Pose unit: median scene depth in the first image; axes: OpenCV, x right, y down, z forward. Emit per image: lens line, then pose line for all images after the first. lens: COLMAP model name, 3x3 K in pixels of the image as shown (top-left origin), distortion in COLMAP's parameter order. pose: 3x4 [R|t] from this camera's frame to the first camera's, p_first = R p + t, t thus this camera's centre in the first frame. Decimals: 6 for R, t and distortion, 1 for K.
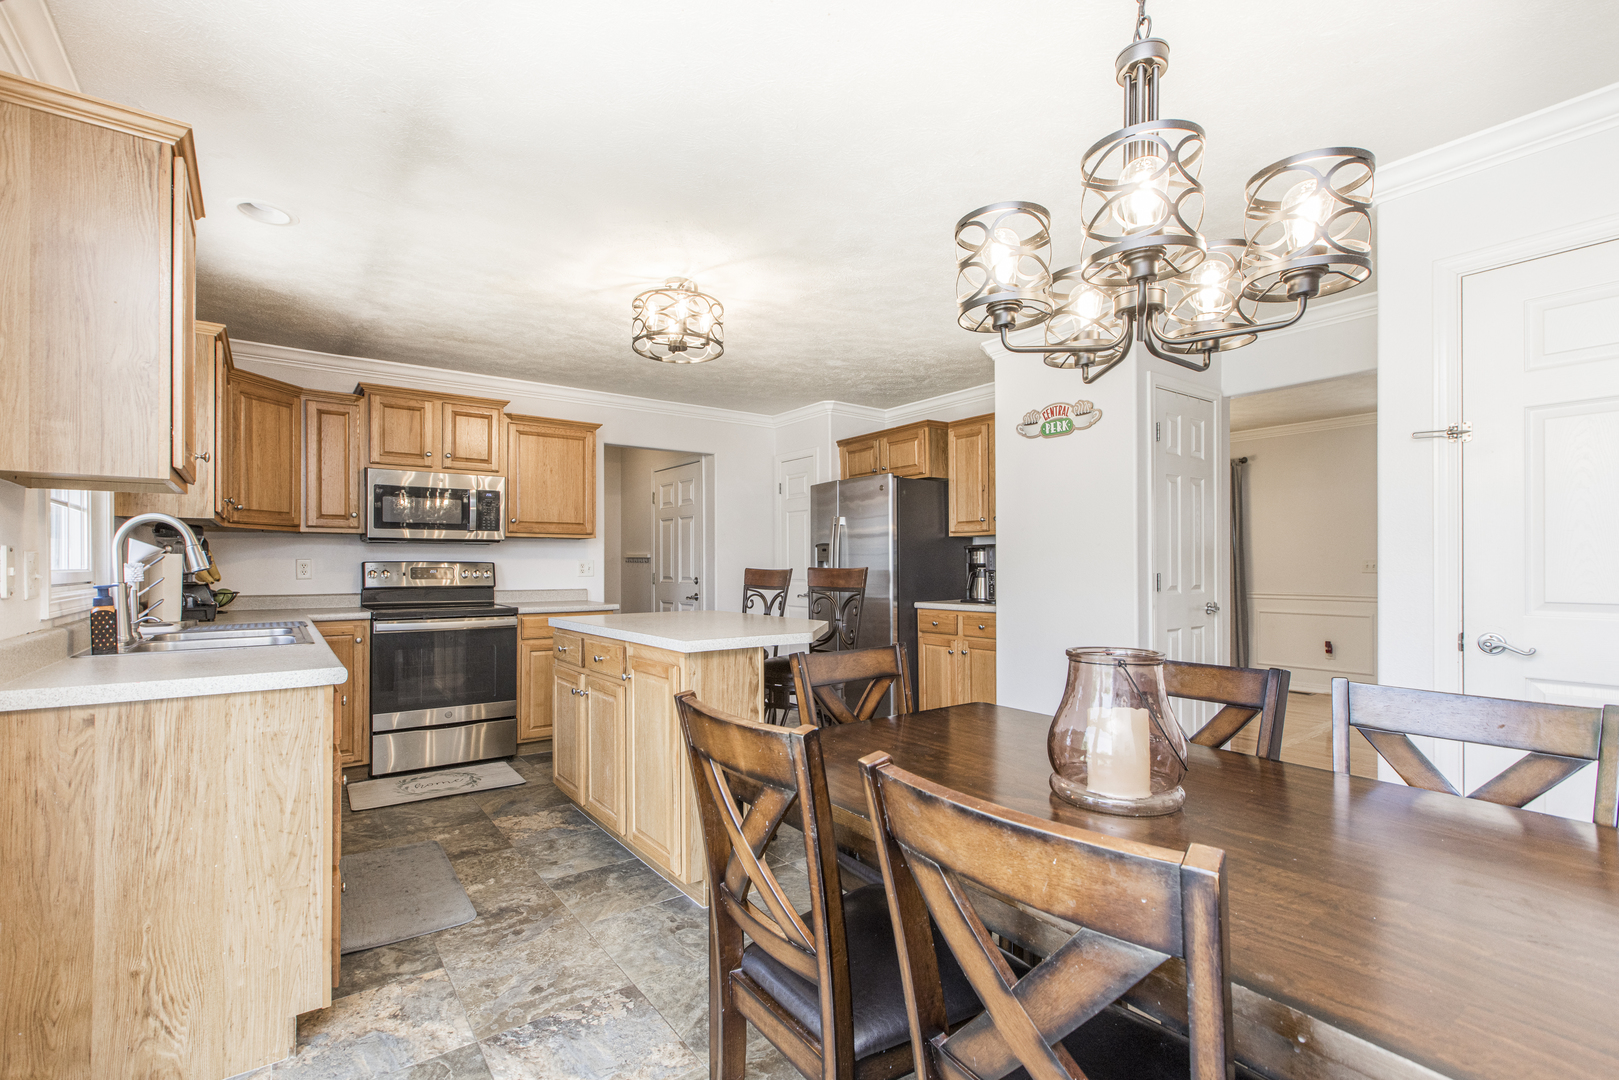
lens RADIAL K [[714.1, 0, 811.9], [0, 714.1, 543.9], [0, 0, 1]] dist [-0.000689, 0.001118]
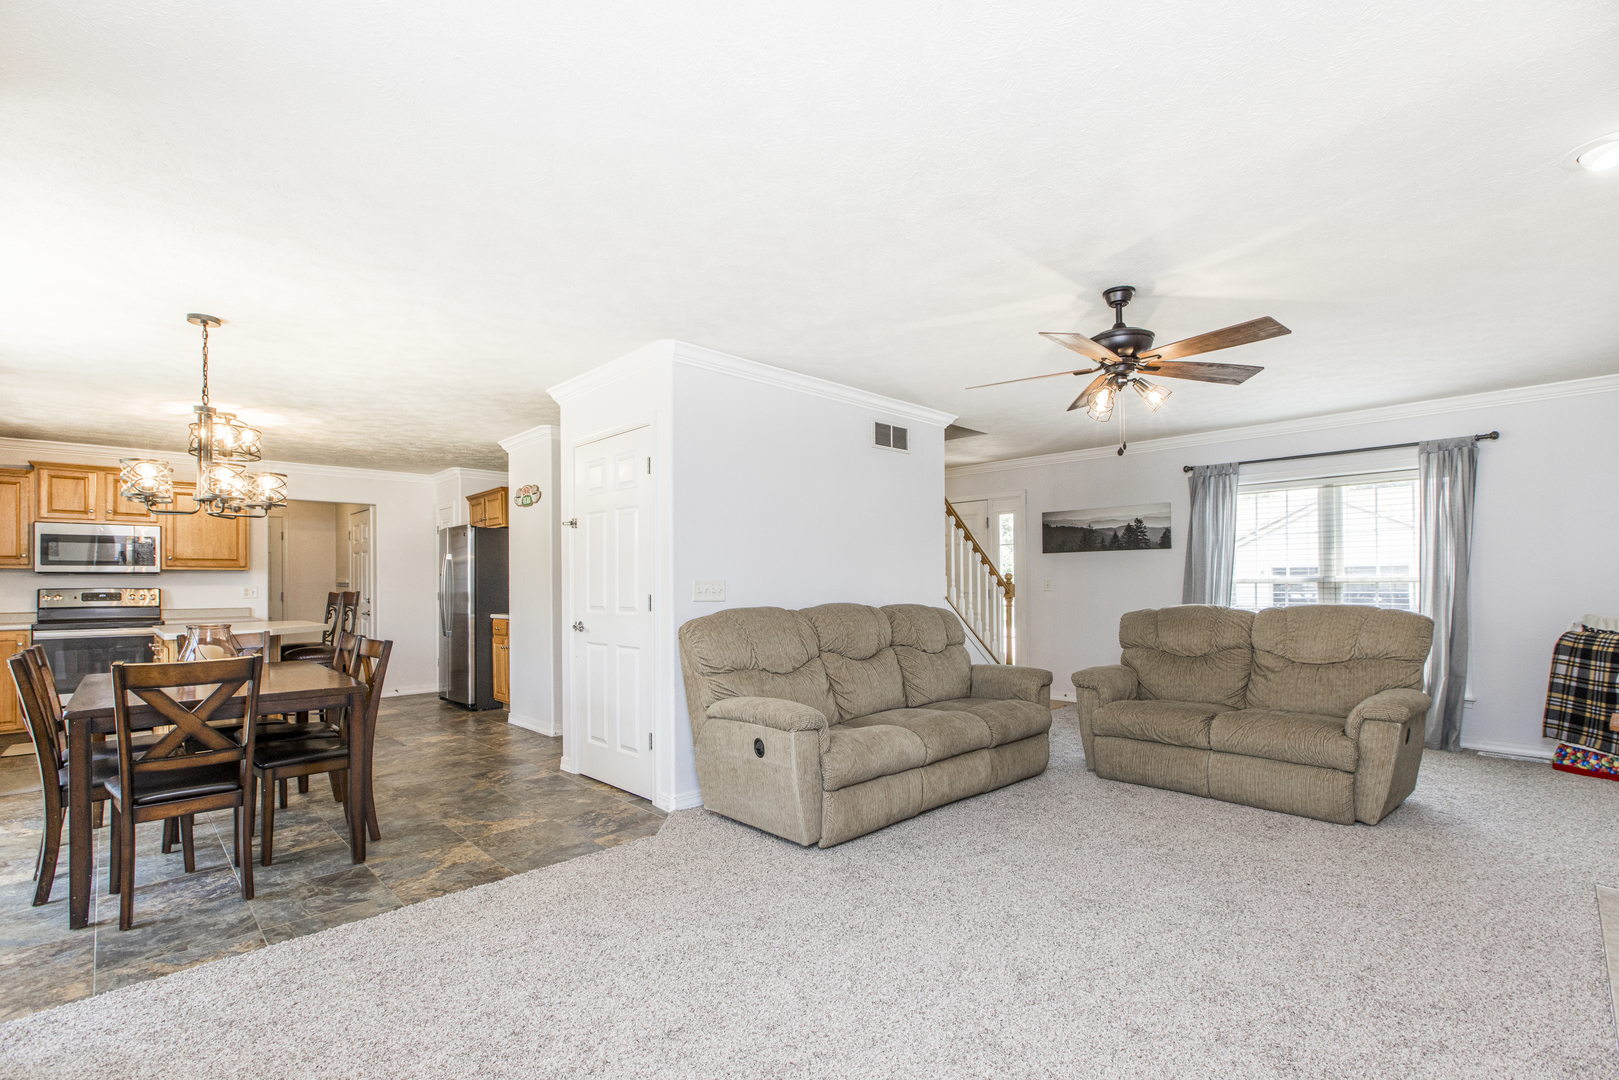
lens RADIAL K [[704.0, 0, 810.9], [0, 704.0, 561.7], [0, 0, 1]] dist [-0.001127, 0.000127]
pose [[0.990472, -0.002661, 0.137691, 0.664093], [0.003068, 0.999992, -0.002743, -0.019421], [-0.137682, 0.003139, 0.990471, -0.548852]]
